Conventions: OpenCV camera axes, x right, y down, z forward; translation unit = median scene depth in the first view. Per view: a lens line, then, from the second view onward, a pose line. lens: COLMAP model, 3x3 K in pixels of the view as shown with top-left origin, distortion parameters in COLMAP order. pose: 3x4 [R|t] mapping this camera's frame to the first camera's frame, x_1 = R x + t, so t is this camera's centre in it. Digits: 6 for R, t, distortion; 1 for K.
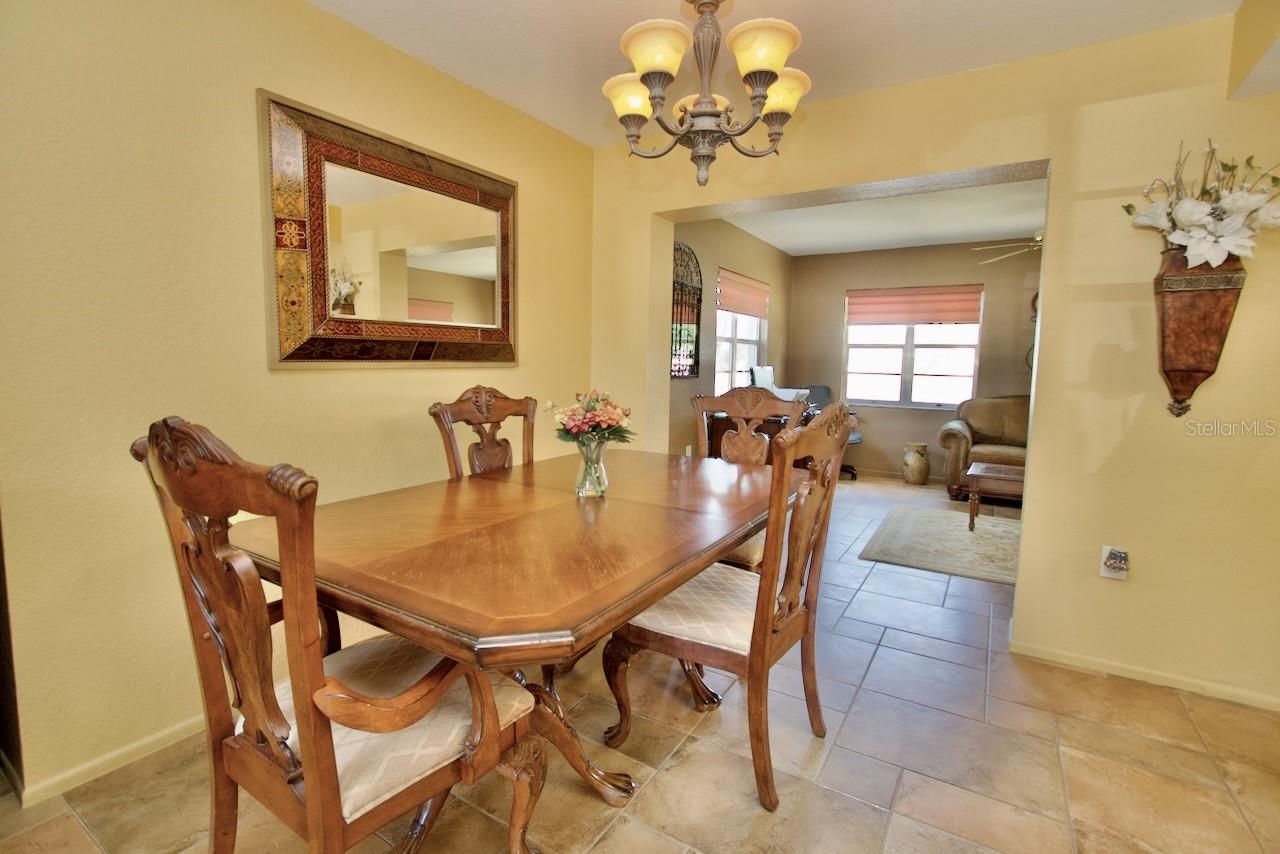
lens RADIAL K [[594.5, 0, 636.9], [0, 594.5, 426.2], [0, 0, 1]] dist [-0.015960, 0.002029]
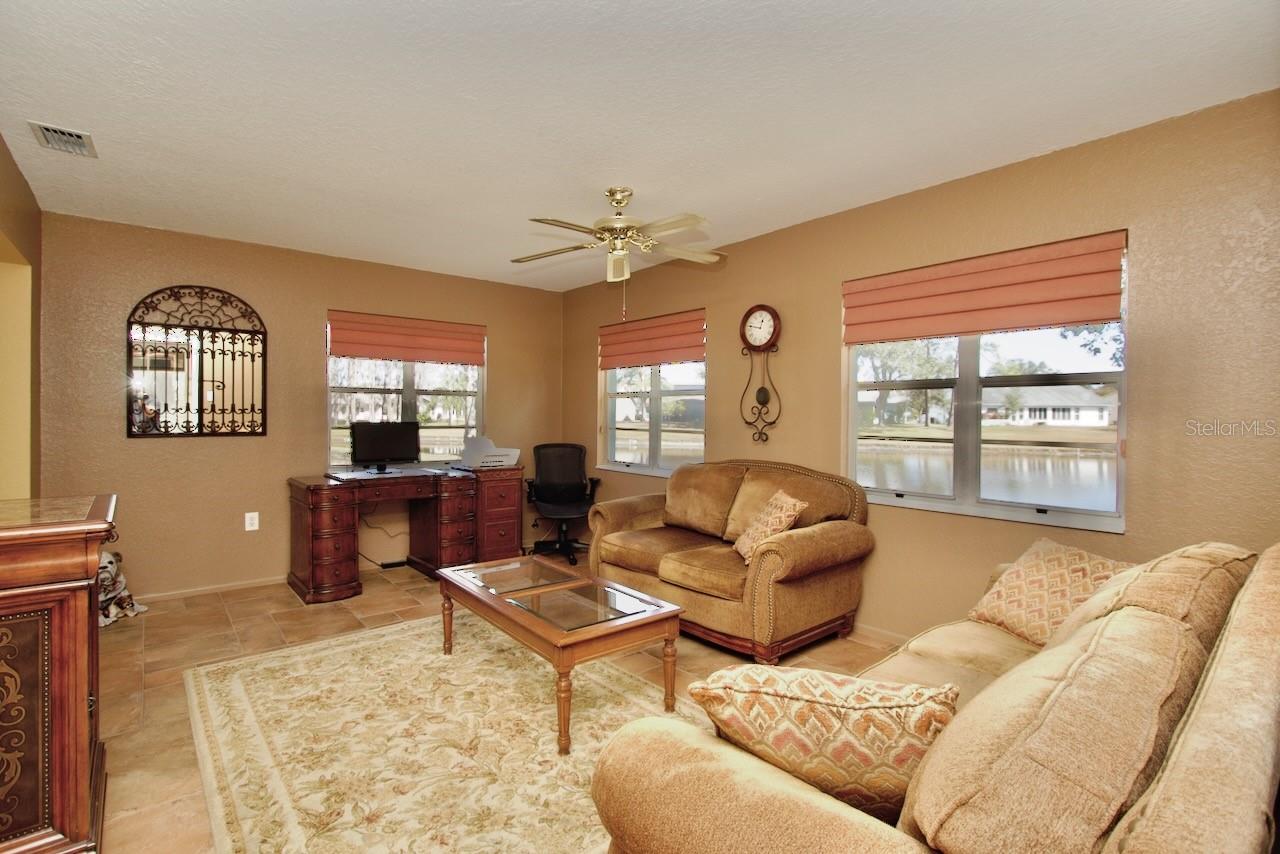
lens RADIAL K [[594.5, 0, 626.4], [0, 594.5, 419.4], [0, 0, 1]] dist [-0.015960, 0.002029]
pose [[0.943332, -0.003577, -0.331832, 0.704450], [-0.029430, 0.995100, -0.094390, -0.028054], [0.330544, 0.098807, 0.938604, 0.269845]]
